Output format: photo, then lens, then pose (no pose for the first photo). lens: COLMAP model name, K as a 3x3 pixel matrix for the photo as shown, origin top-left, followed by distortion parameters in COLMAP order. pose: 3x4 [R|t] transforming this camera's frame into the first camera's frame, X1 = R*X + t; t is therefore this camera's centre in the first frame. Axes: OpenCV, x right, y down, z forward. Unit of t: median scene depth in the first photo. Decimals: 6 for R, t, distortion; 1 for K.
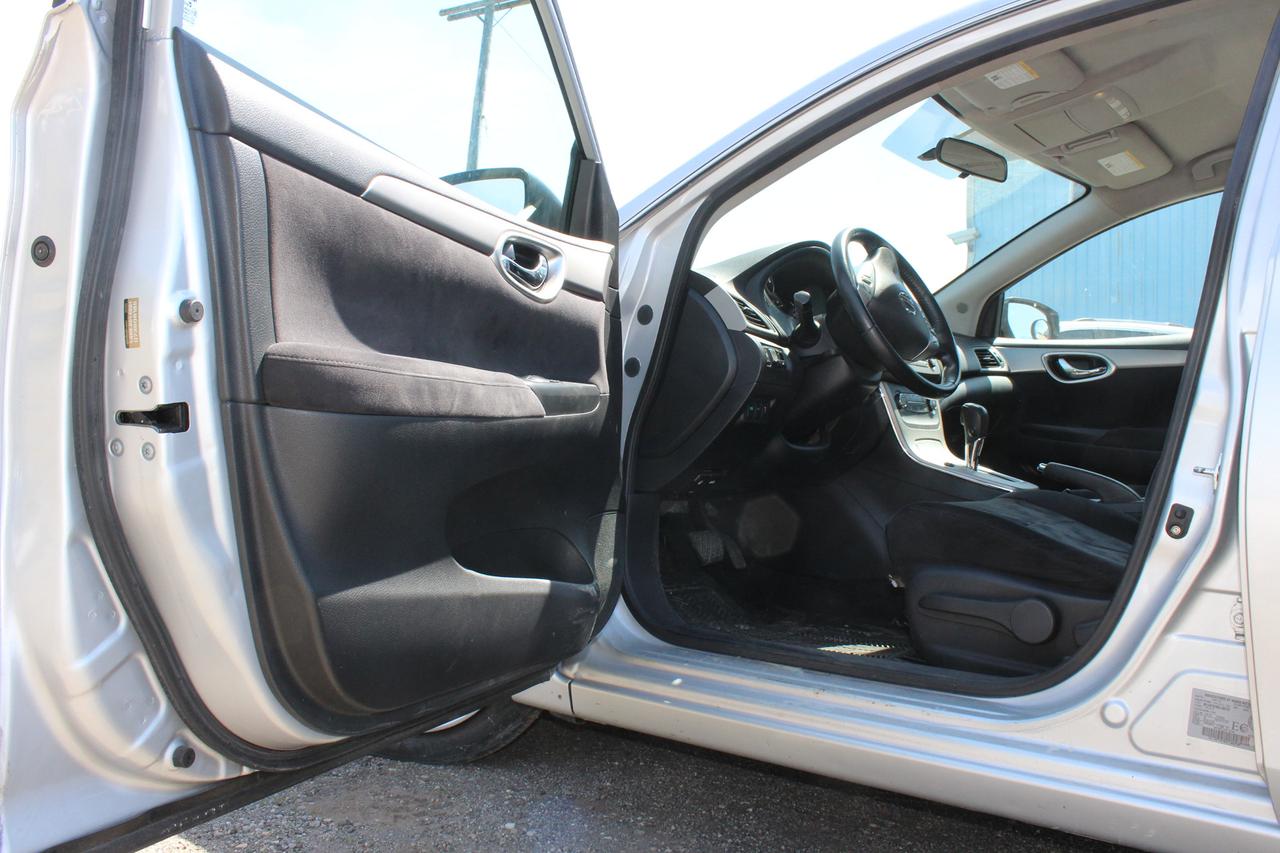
lens RADIAL K [[1009.1, 0, 639.5], [0, 1009.1, 446.6], [0, 0, 1]] dist [-0.162456, 0.123297]
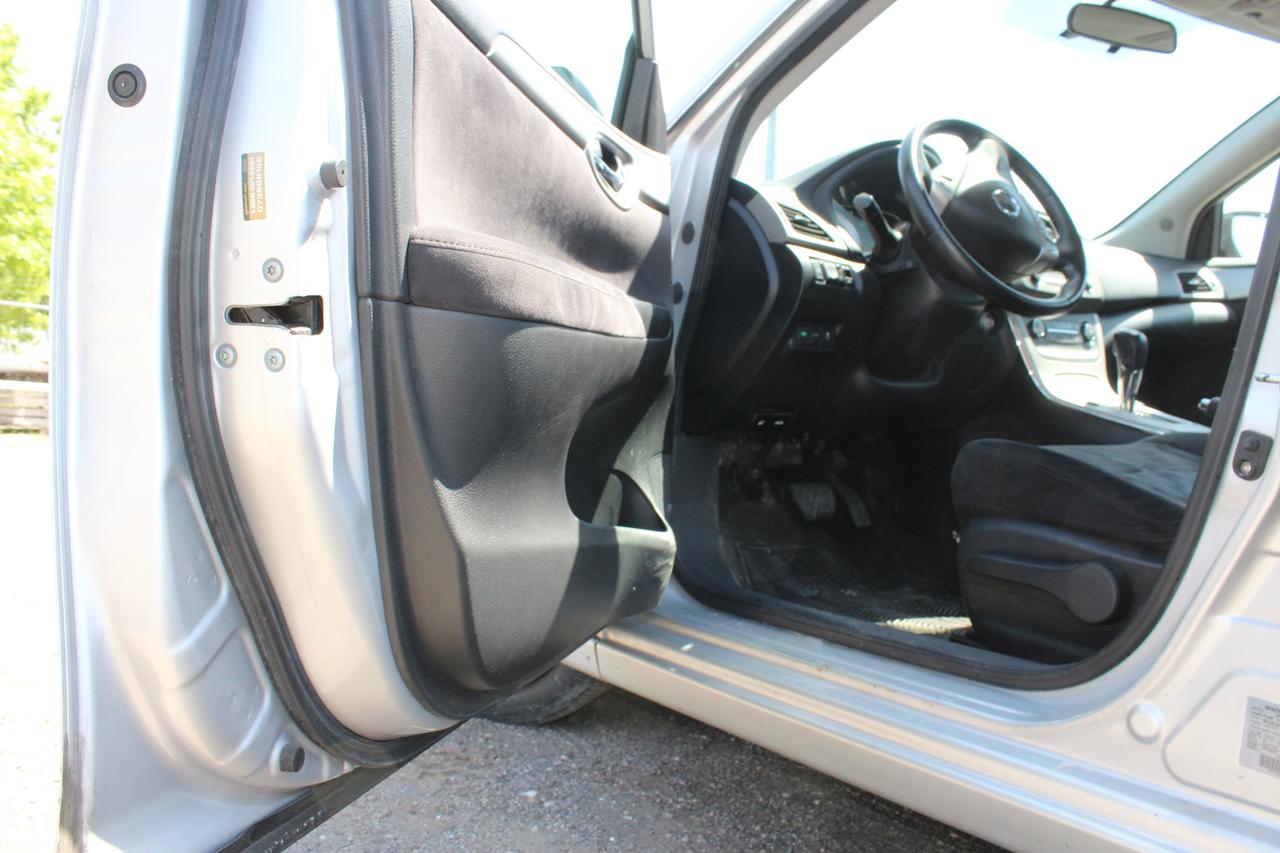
lens RADIAL K [[1009.1, 0, 639.5], [0, 1009.1, 446.6], [0, 0, 1]] dist [-0.162456, 0.123297]
pose [[0.958320, -0.000870, -0.285695, 0.210465], [0.010054, 0.999479, 0.030681, 0.028510], [0.285519, -0.032274, 0.957829, 0.135891]]
